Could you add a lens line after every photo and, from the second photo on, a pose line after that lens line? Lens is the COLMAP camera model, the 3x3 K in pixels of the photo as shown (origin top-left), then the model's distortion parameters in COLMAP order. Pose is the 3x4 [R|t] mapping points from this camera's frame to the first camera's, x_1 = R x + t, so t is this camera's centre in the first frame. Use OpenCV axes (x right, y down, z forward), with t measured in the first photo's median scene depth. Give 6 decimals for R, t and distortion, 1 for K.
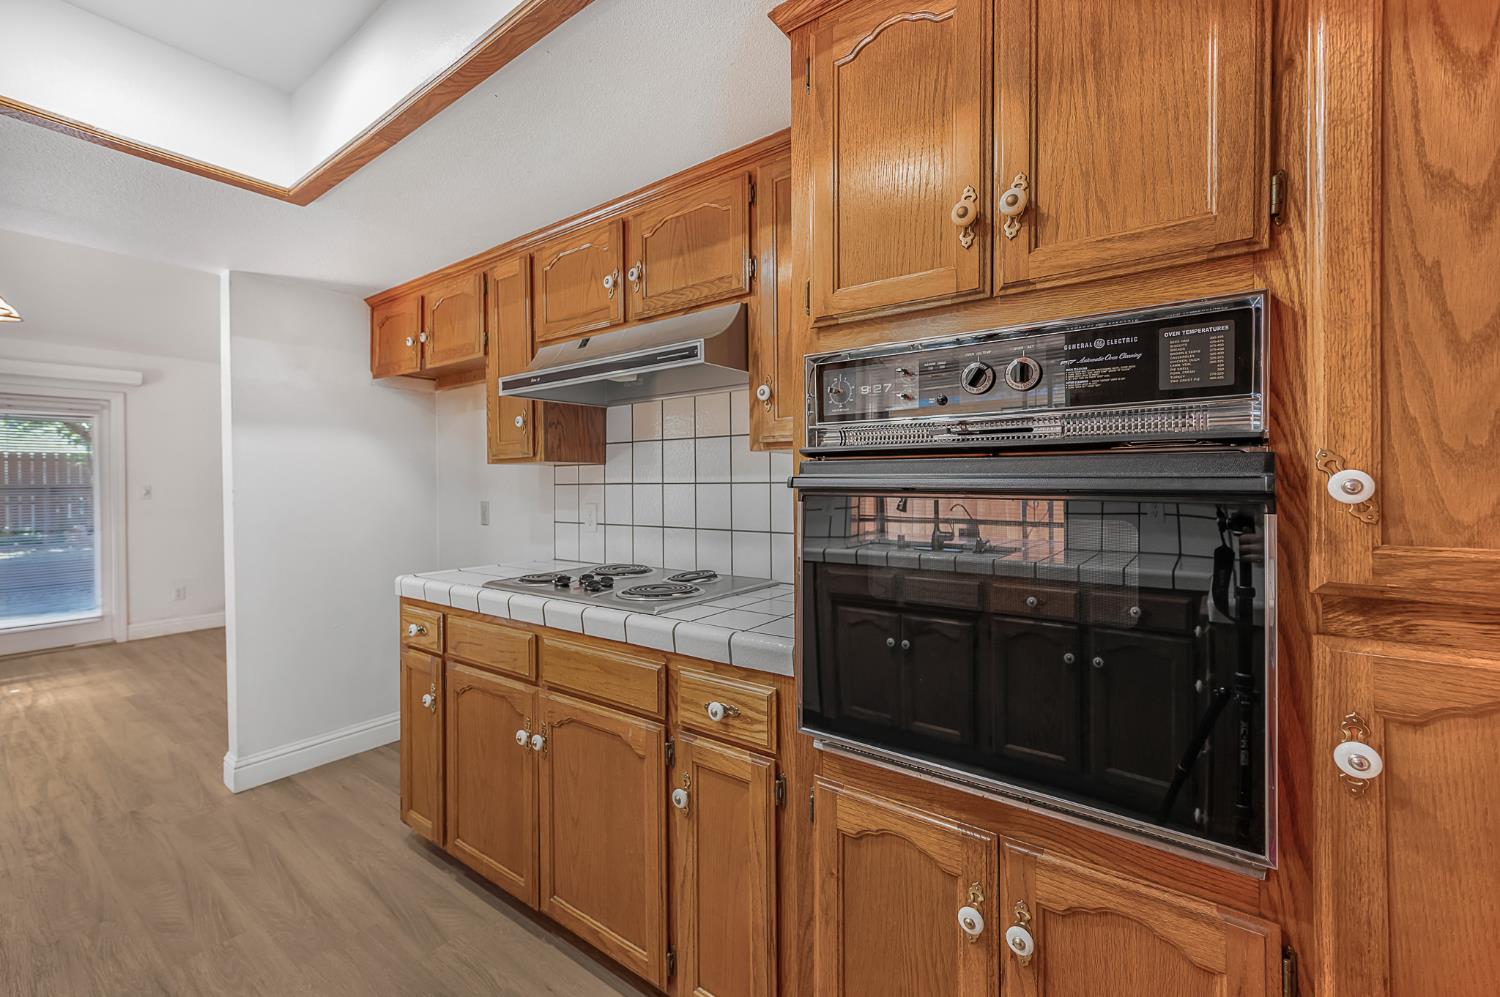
lens RADIAL K [[607.0, 0, 756.2], [0, 607.0, 491.0], [0, 0, 1]] dist [0.002073, 0.000240]
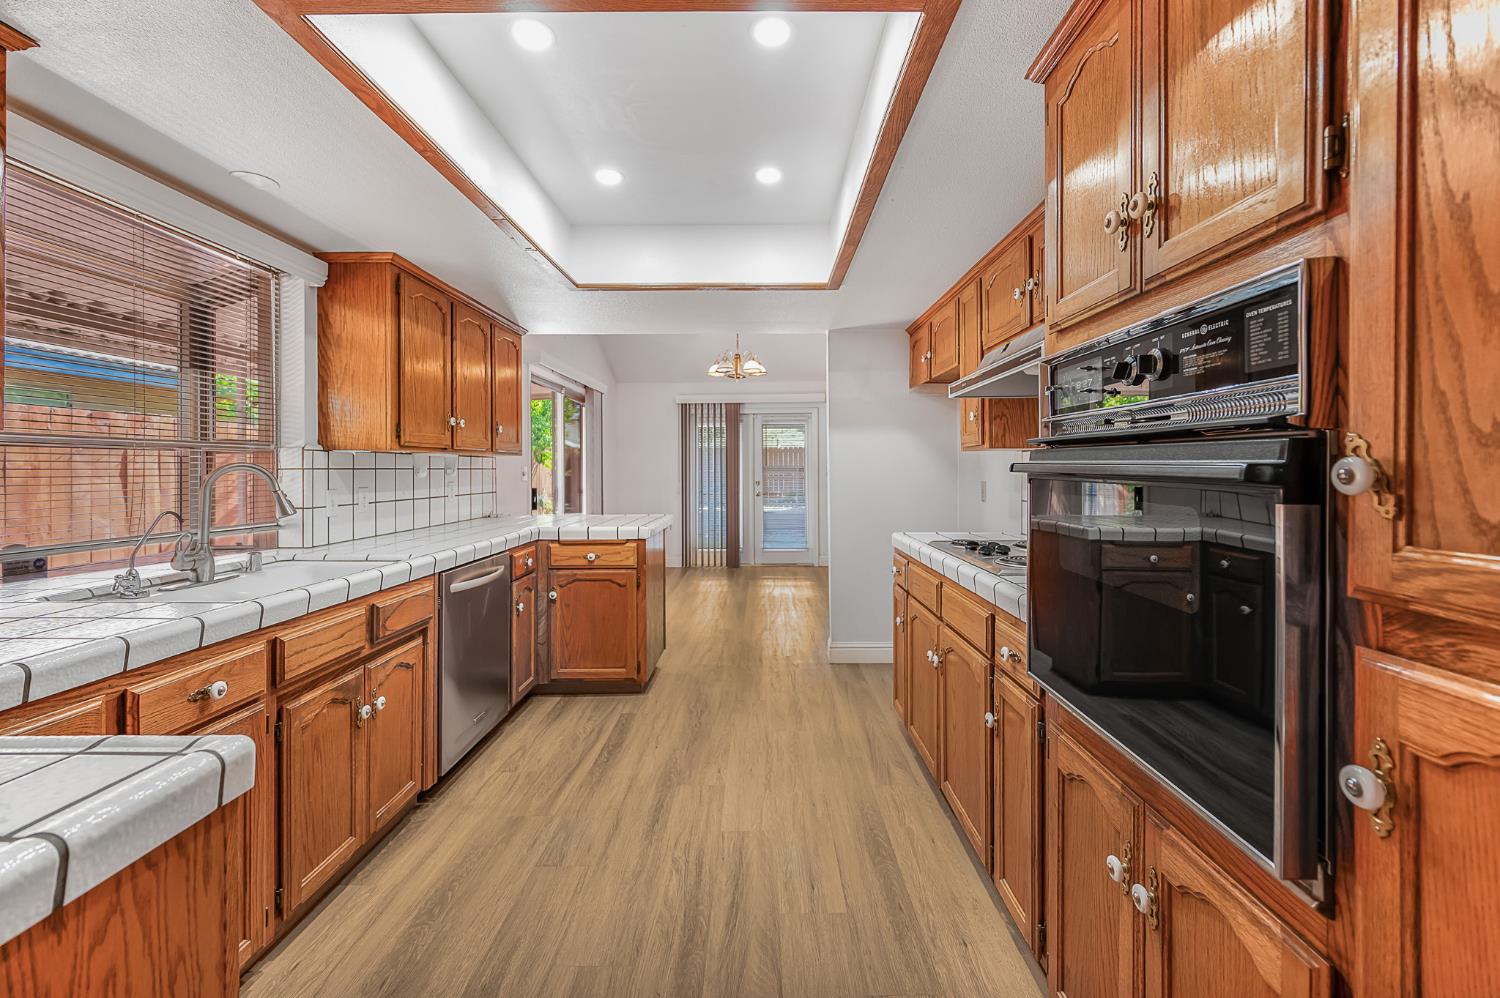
lens RADIAL K [[607.0, 0, 756.2], [0, 607.0, 491.5], [0, 0, 1]] dist [0.002073, 0.000240]
pose [[0.575135, 0.037532, -0.817197, 0.893157], [-0.013582, 0.999247, 0.036334, -0.003432], [0.817946, -0.009798, 0.575211, -0.162360]]
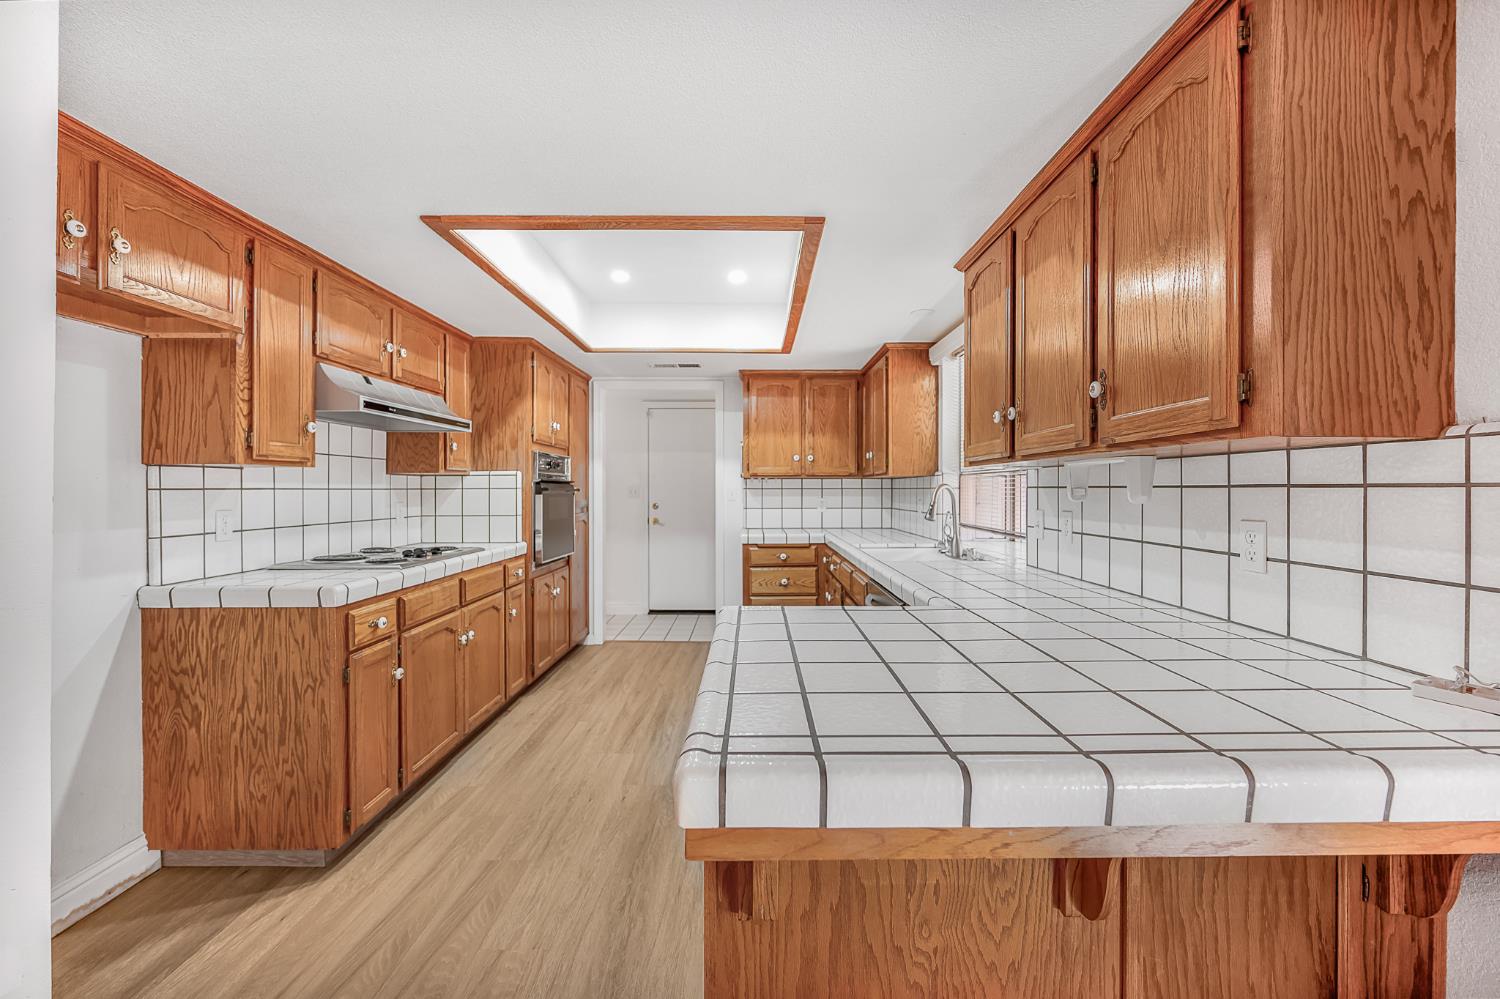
lens RADIAL K [[607.0, 0, 756.2], [0, 607.0, 492.0], [0, 0, 1]] dist [0.002073, 0.000240]
pose [[-0.587178, 0.003916, 0.809448, -4.253217], [0.011392, 0.999929, 0.003427, 0.002670], [-0.809378, 0.011234, -0.587181, 2.529939]]
